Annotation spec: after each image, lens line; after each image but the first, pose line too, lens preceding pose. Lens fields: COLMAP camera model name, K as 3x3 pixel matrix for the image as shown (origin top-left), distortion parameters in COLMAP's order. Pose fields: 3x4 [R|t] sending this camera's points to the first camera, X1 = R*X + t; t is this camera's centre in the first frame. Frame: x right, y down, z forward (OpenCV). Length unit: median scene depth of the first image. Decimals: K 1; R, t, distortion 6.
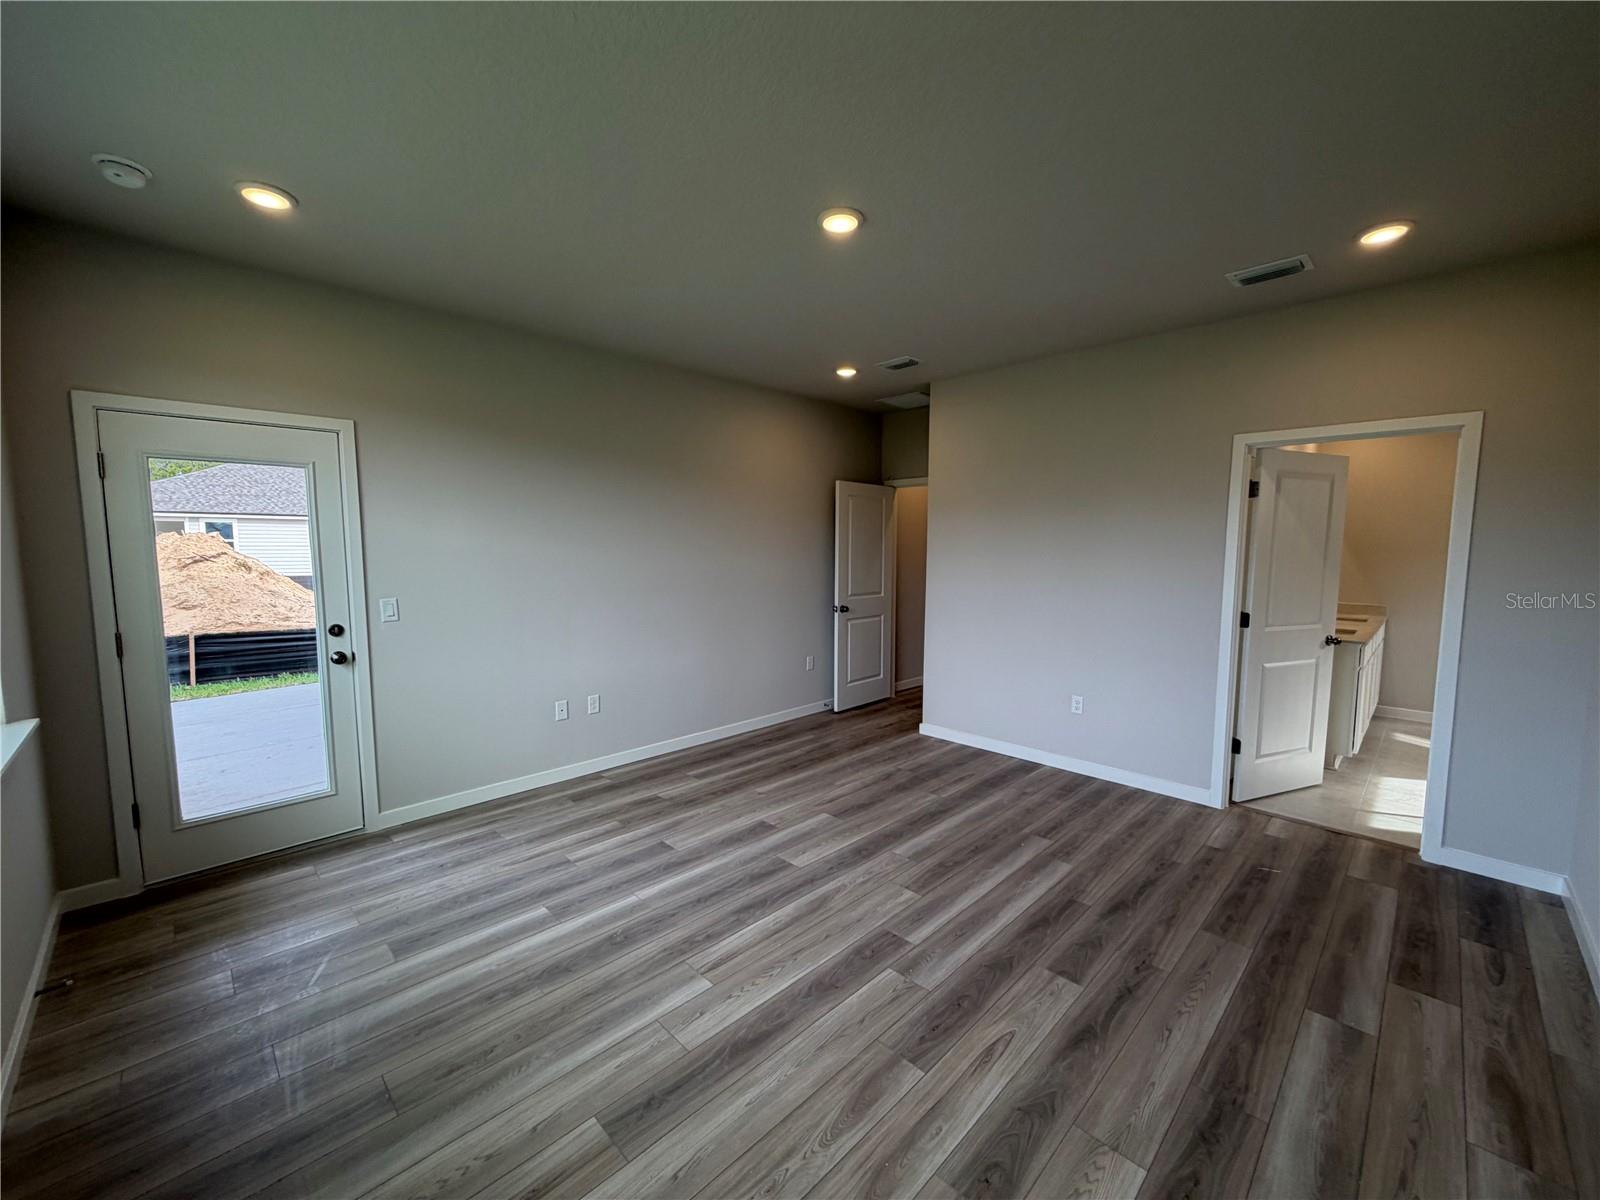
lens RADIAL K [[637.9, 0, 791.4], [0, 637.9, 600.8], [0, 0, 1]] dist [-0.000100, 0.000096]
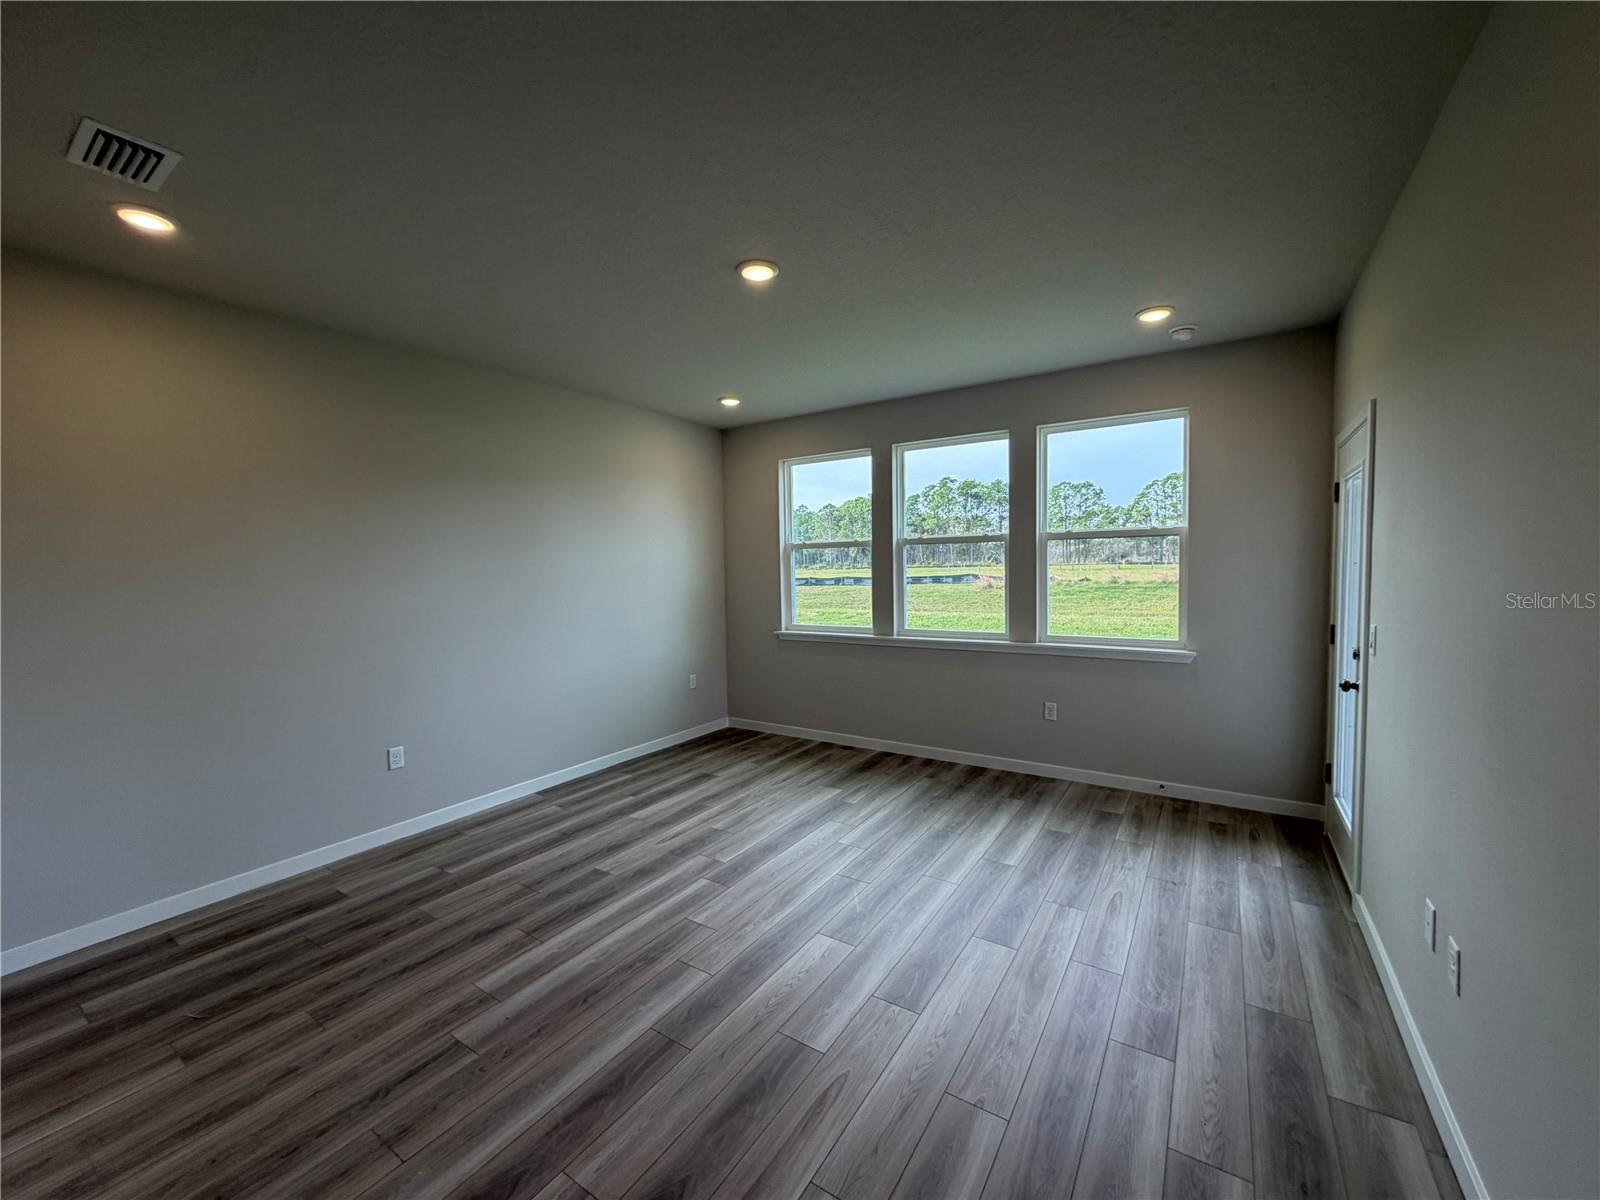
lens RADIAL K [[637.9, 0, 791.6], [0, 637.9, 603.9], [0, 0, 1]] dist [-0.000100, 0.000096]
pose [[-0.978044, 0.026850, -0.206662, 0.239710], [-0.003999, 0.989065, 0.147424, -0.167174], [0.208361, 0.145013, -0.967242, 1.944006]]
